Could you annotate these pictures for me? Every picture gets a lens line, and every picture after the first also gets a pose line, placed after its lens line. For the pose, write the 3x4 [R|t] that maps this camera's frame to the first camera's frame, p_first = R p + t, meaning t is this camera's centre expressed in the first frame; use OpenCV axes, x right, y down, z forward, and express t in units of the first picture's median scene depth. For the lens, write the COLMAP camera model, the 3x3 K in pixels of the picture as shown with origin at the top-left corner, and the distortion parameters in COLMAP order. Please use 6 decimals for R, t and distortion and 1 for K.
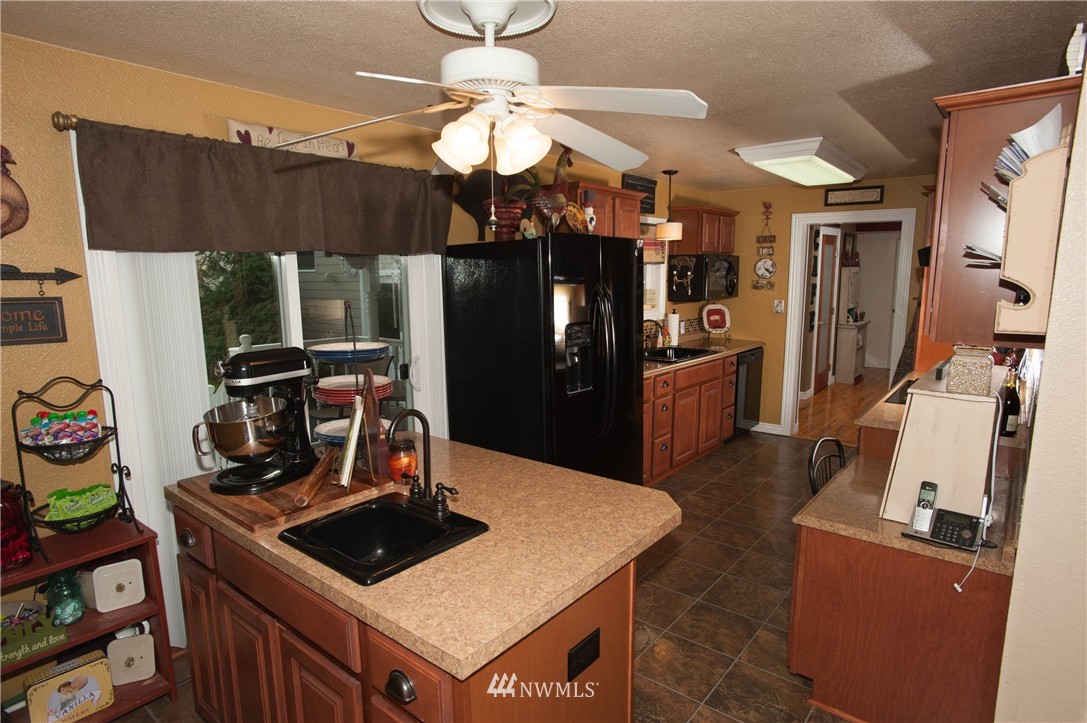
lens RADIAL K [[594.7, 0, 565.1], [0, 594.7, 369.5], [0, 0, 1]] dist [-0.002263, -0.000251]
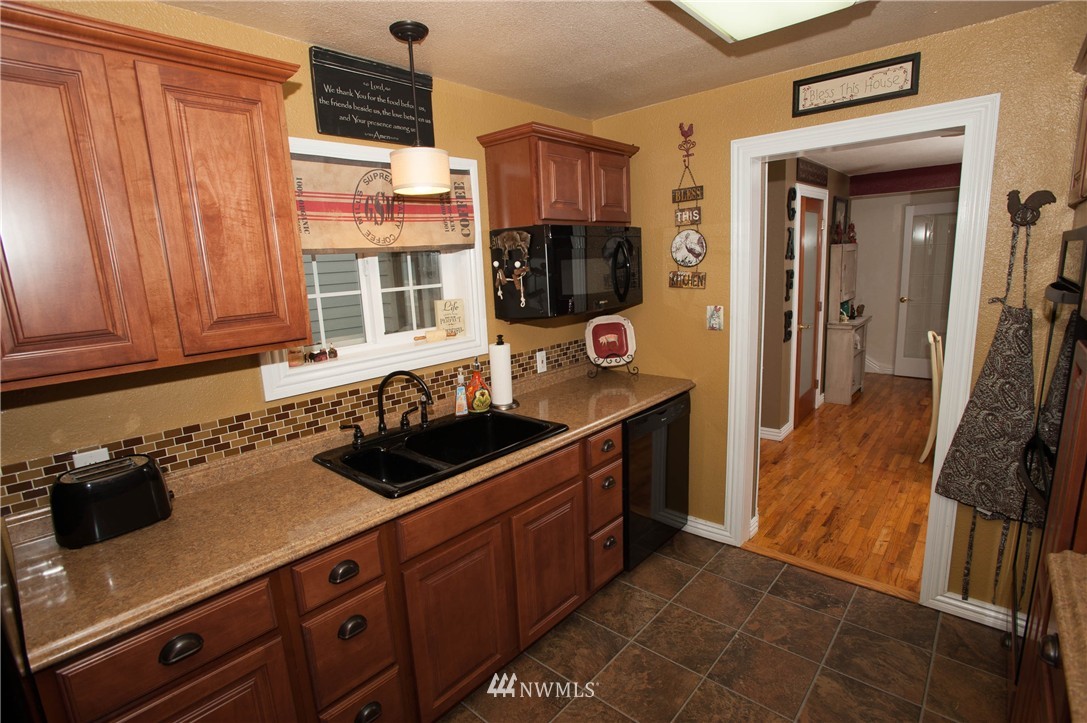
lens RADIAL K [[522.6, 0, 550.9], [0, 522.6, 367.5], [0, 0, 1]] dist [-0.032154, 0.000086]
pose [[0.997461, -0.031681, -0.063776, 0.228853], [0.033742, 0.998934, 0.031512, -0.077183], [0.062710, -0.033584, 0.997467, 0.492895]]
